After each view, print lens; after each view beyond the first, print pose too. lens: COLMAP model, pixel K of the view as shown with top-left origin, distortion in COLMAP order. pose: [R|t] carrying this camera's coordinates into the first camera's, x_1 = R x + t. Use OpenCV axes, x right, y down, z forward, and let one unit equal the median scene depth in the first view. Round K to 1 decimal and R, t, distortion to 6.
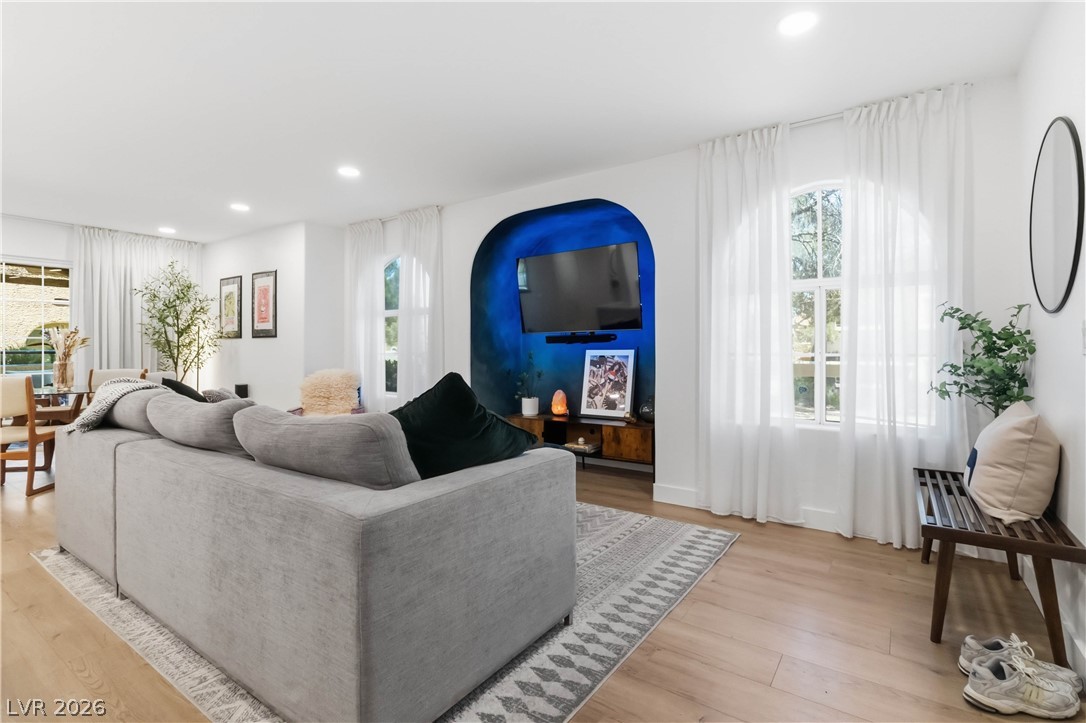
lens RADIAL K [[519.3, 0, 529.2], [0, 519.3, 358.5], [0, 0, 1]] dist [0.018593, -0.000111]
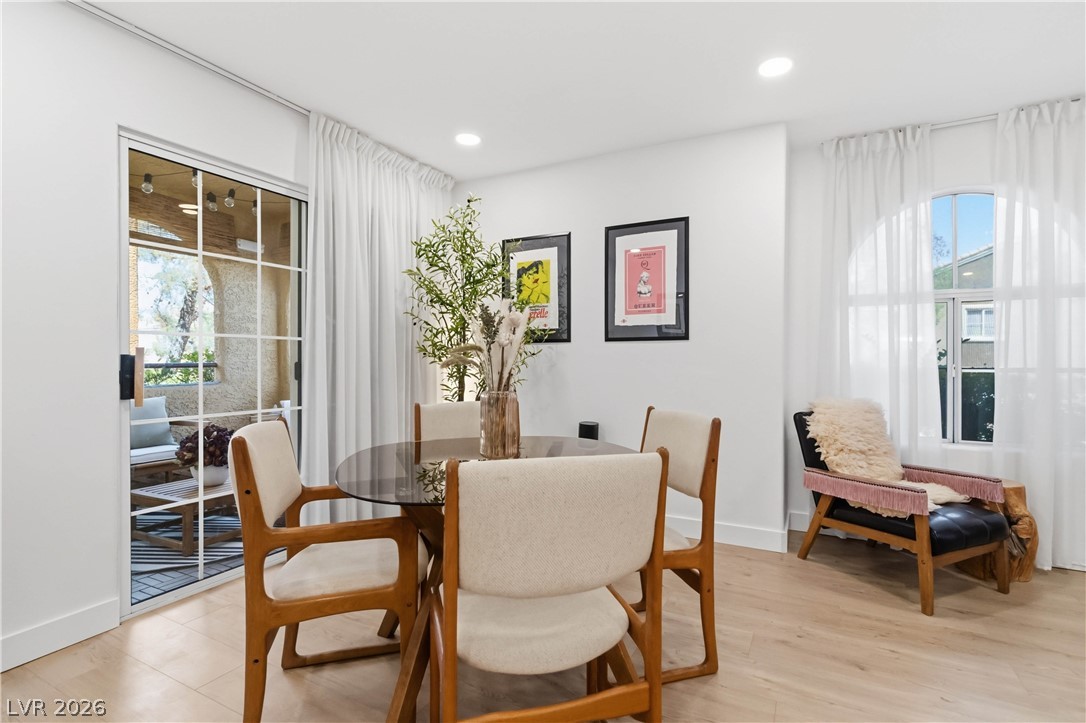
lens RADIAL K [[511.1, 0, 557.1], [0, 511.1, 357.0], [0, 0, 1]] dist [0.000768, 0.000233]
pose [[0.987812, 0.004047, 0.155601, -0.849114], [0.001079, 0.999460, -0.032847, -0.005455], [-0.155650, 0.032614, 0.987274, 0.591327]]
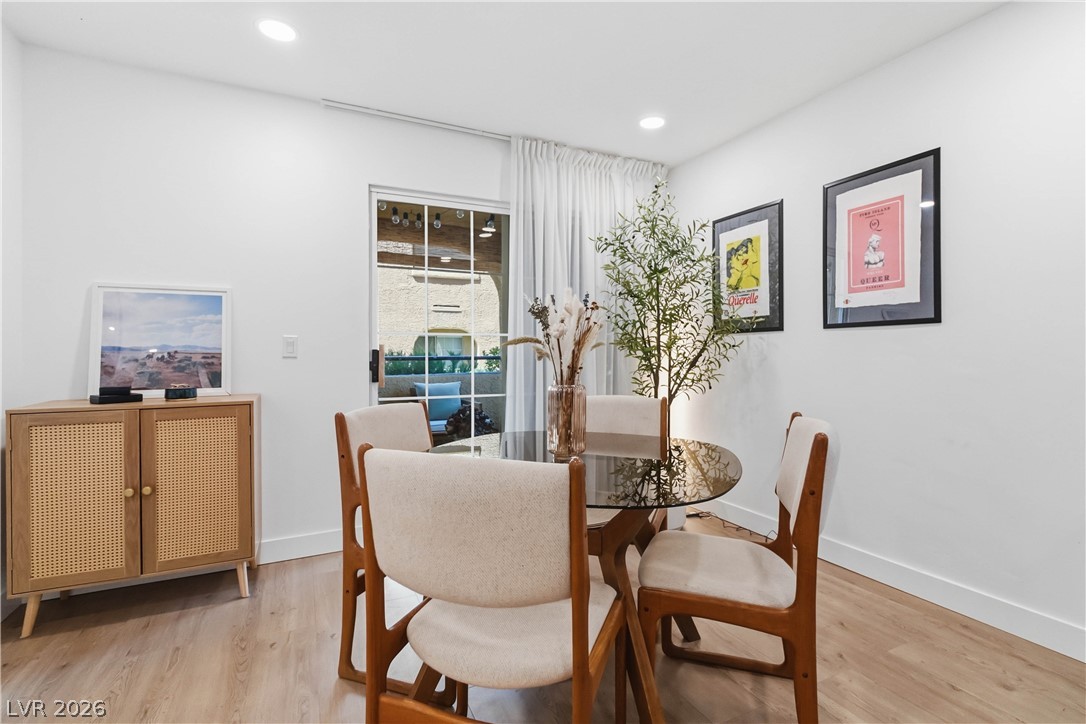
lens RADIAL K [[508.8, 0, 558.4], [0, 508.8, 350.3], [0, 0, 1]] dist [0.002078, 0.000258]
pose [[0.887656, -0.001818, -0.460504, -0.676295], [-0.013174, 0.999483, -0.029340, -0.006297], [0.460319, 0.032111, 0.887173, 0.647677]]
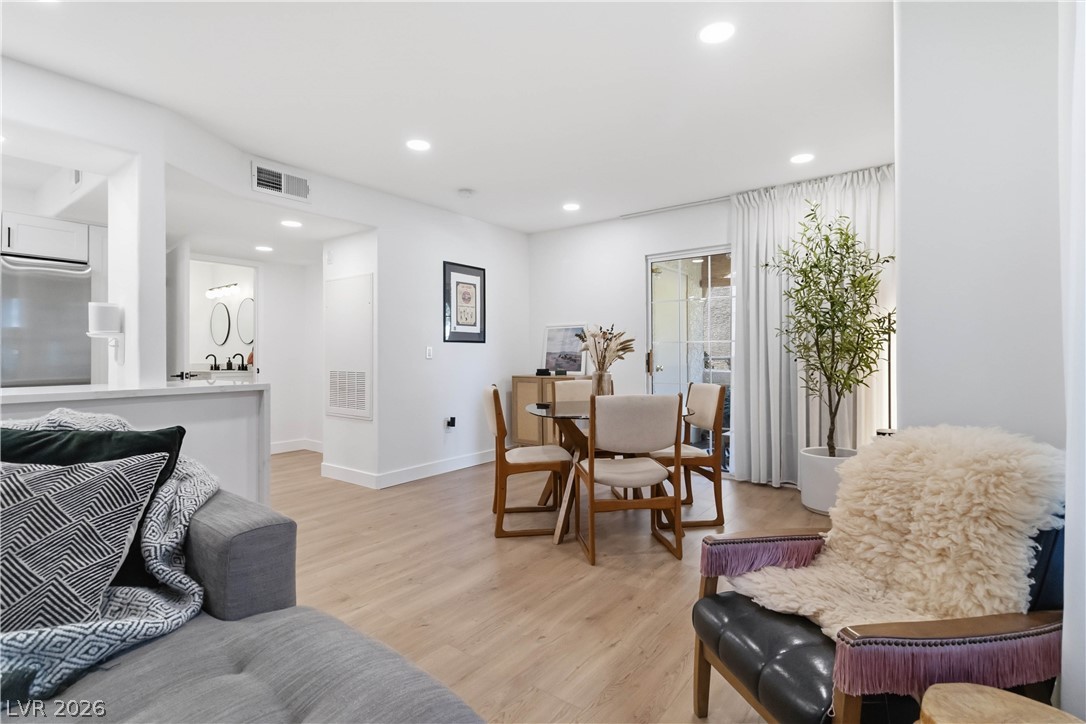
lens RADIAL K [[511.1, 0, 557.1], [0, 511.1, 357.5], [0, 0, 1]] dist [0.000768, 0.000233]
pose [[-0.009705, 0.007206, -0.999927, -0.124180], [-0.025341, 0.999651, 0.007450, -0.015877], [0.999632, 0.025411, -0.009519, 0.908808]]
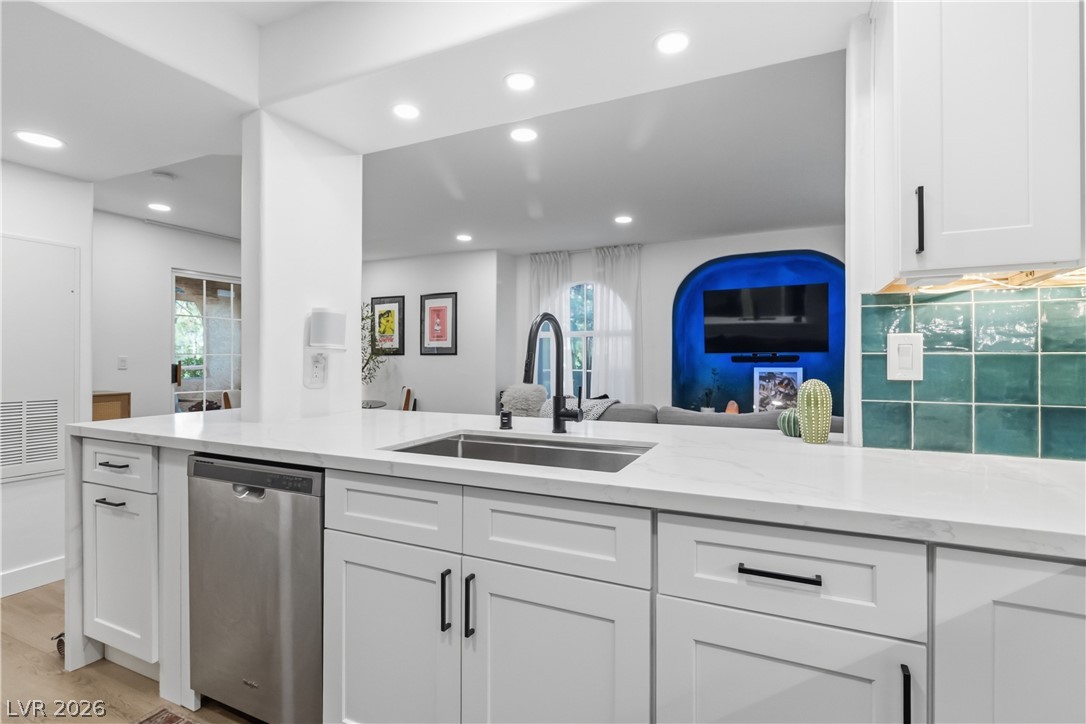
lens RADIAL K [[511.1, 0, 557.1], [0, 511.1, 357.5], [0, 0, 1]] dist [0.000768, 0.000233]
pose [[0.980540, 0.005657, 0.196240, -0.587790], [0.000146, 0.999563, -0.029545, -0.004804], [-0.196322, 0.028999, 0.980111, -0.086850]]
